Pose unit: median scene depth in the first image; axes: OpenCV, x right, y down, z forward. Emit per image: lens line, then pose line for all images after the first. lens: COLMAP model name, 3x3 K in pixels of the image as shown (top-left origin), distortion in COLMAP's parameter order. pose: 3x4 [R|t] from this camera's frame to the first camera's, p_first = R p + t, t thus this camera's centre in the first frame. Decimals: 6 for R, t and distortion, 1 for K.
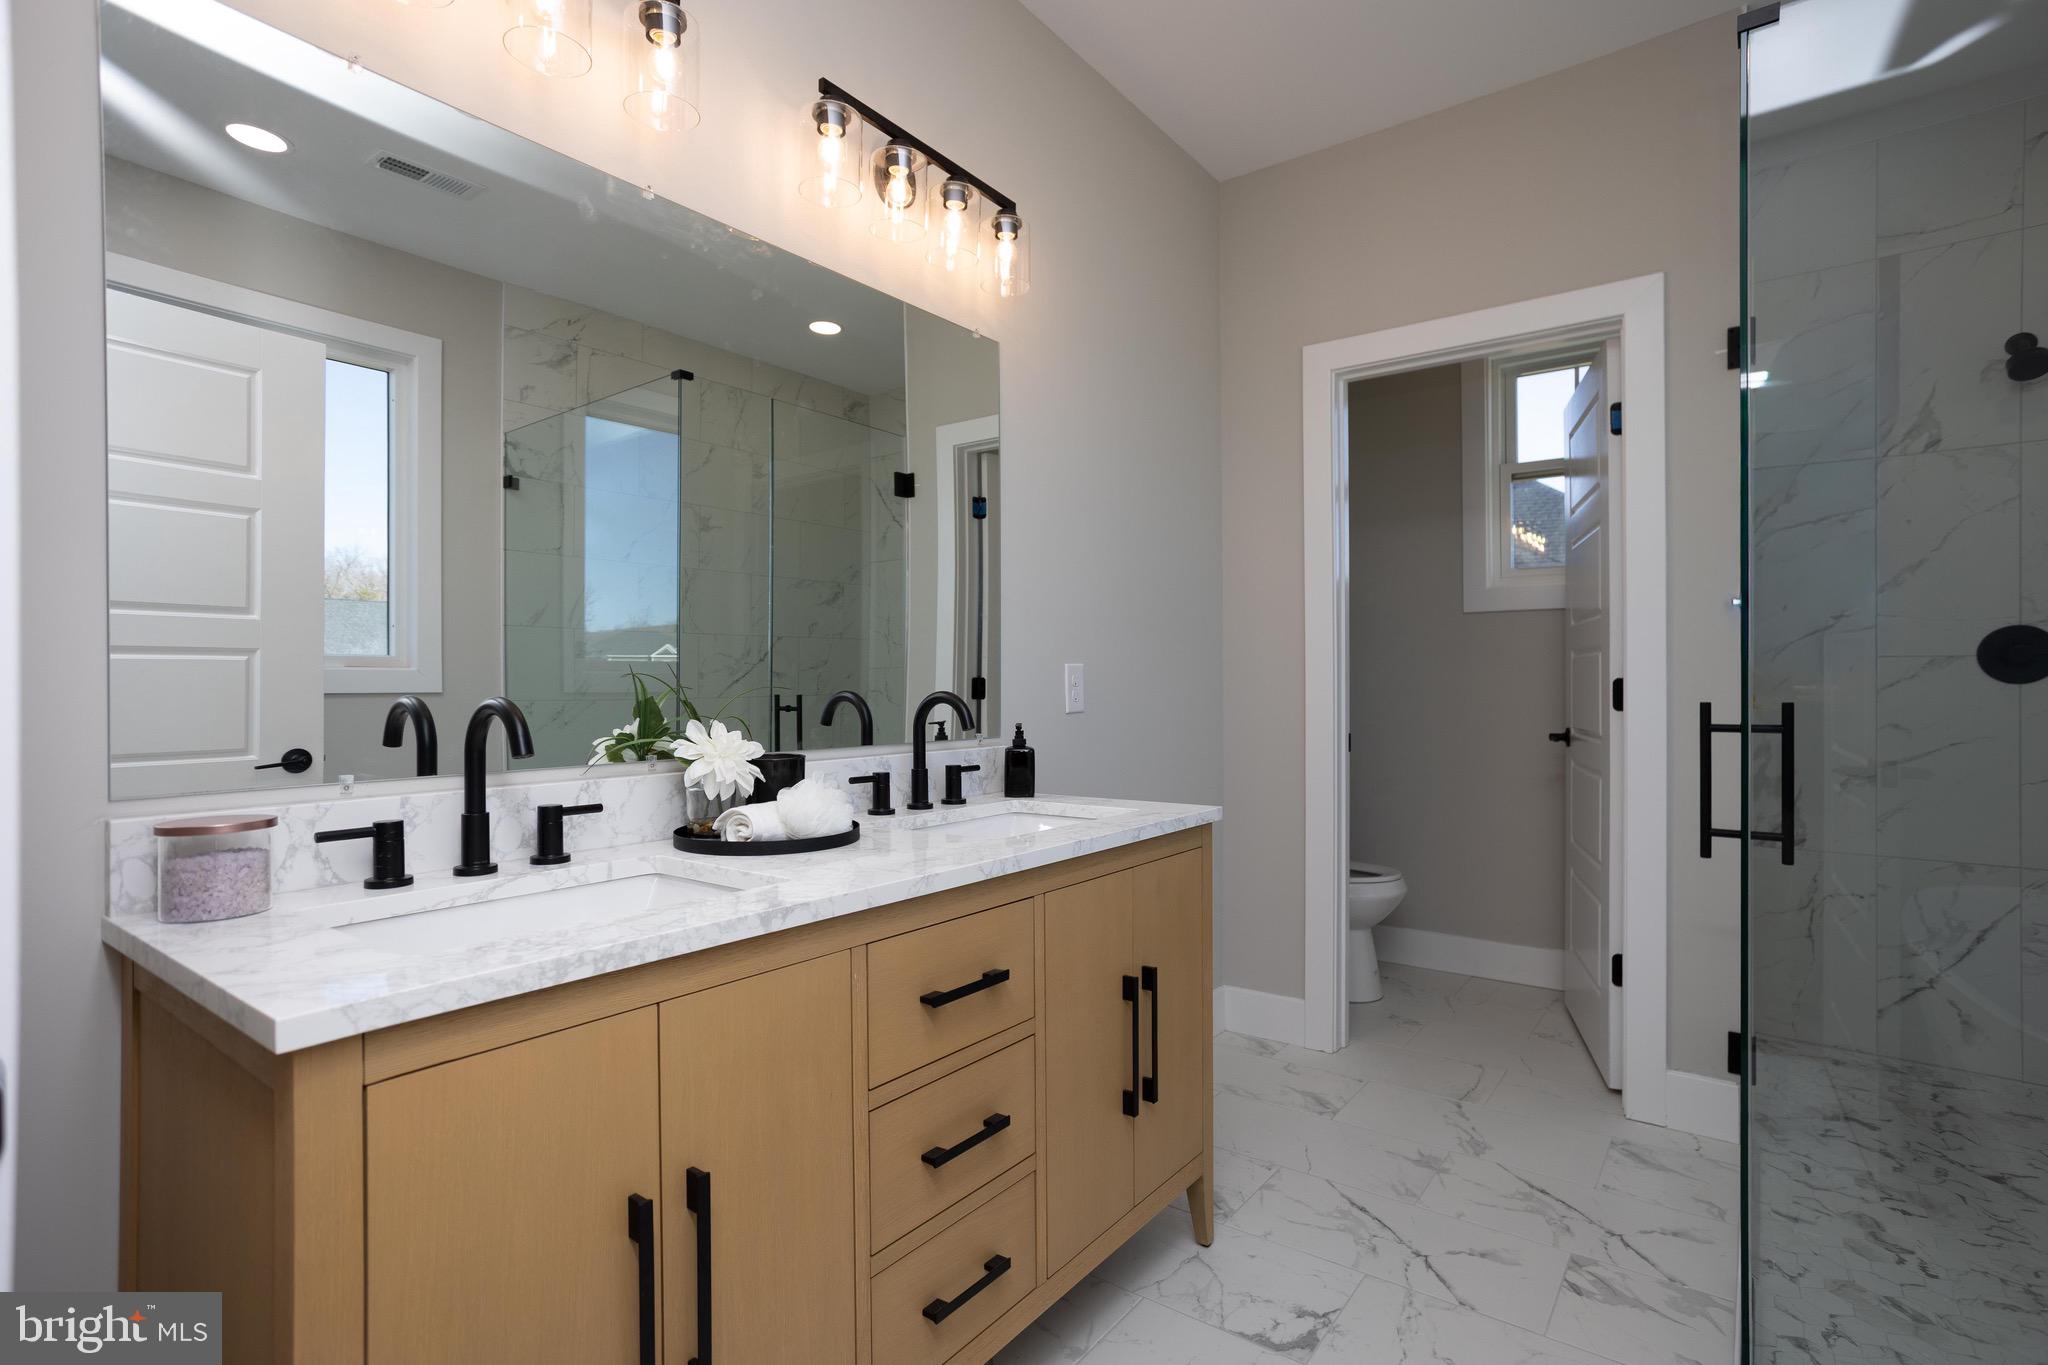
lens RADIAL K [[992.0, 0, 1024.0], [0, 992.0, 682.5], [0, 0, 1]] dist [-0.002466, 0.022861]
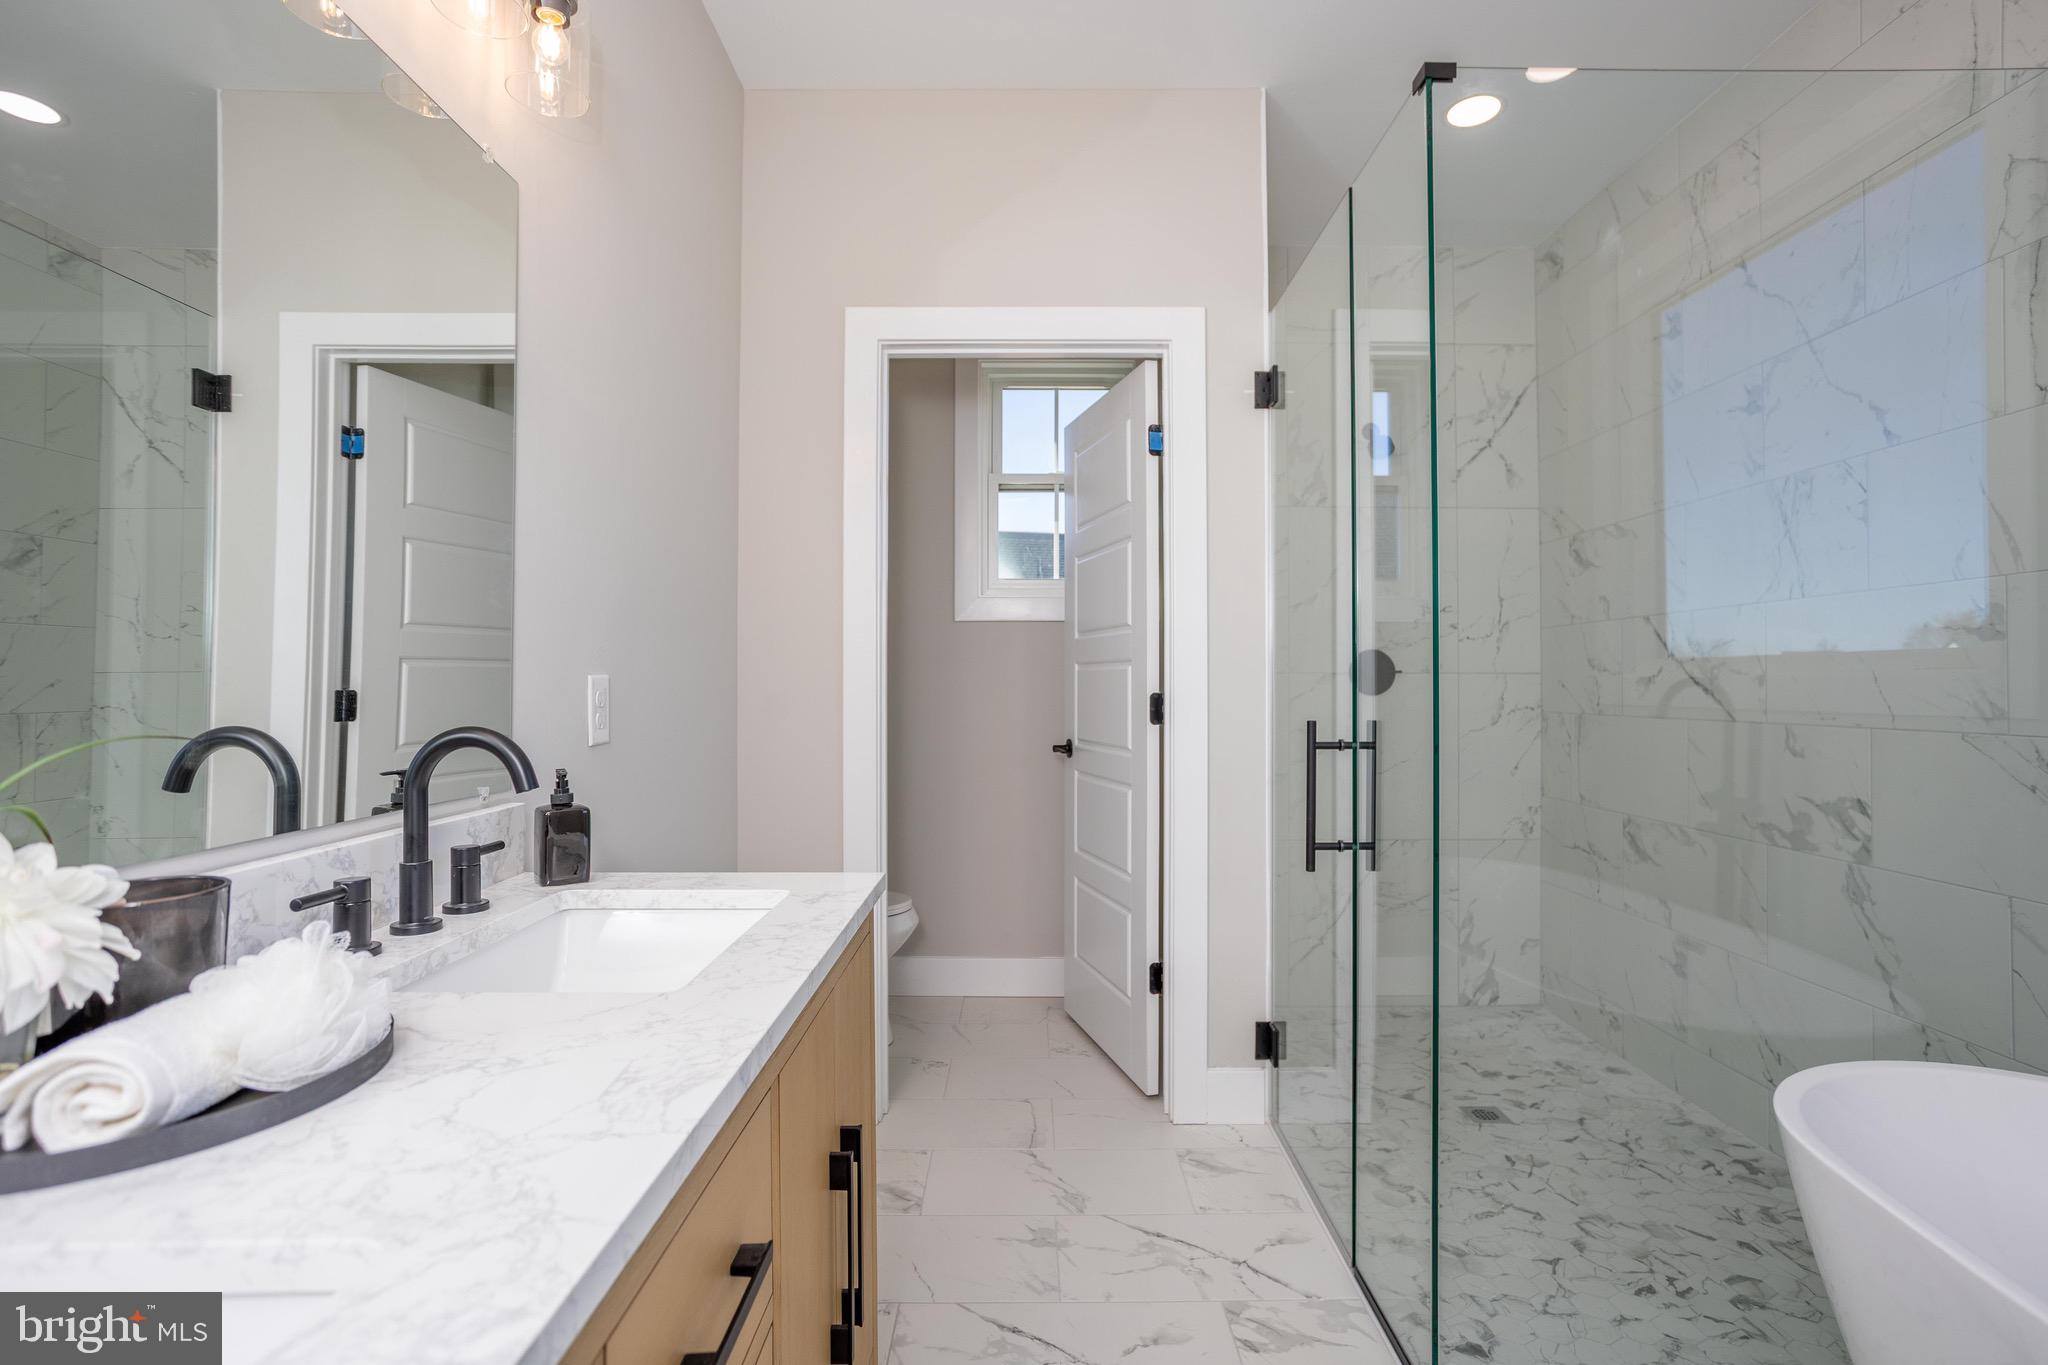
lens RADIAL K [[1009.4, 0, 1026.7], [0, 1009.4, 669.9], [0, 0, 1]] dist [-0.028450, 0.025096]
pose [[0.801966, 0.010002, 0.597285, -0.147285], [-0.001717, 0.999894, -0.014439, -0.014299], [-0.597367, 0.010554, 0.801899, 0.281050]]
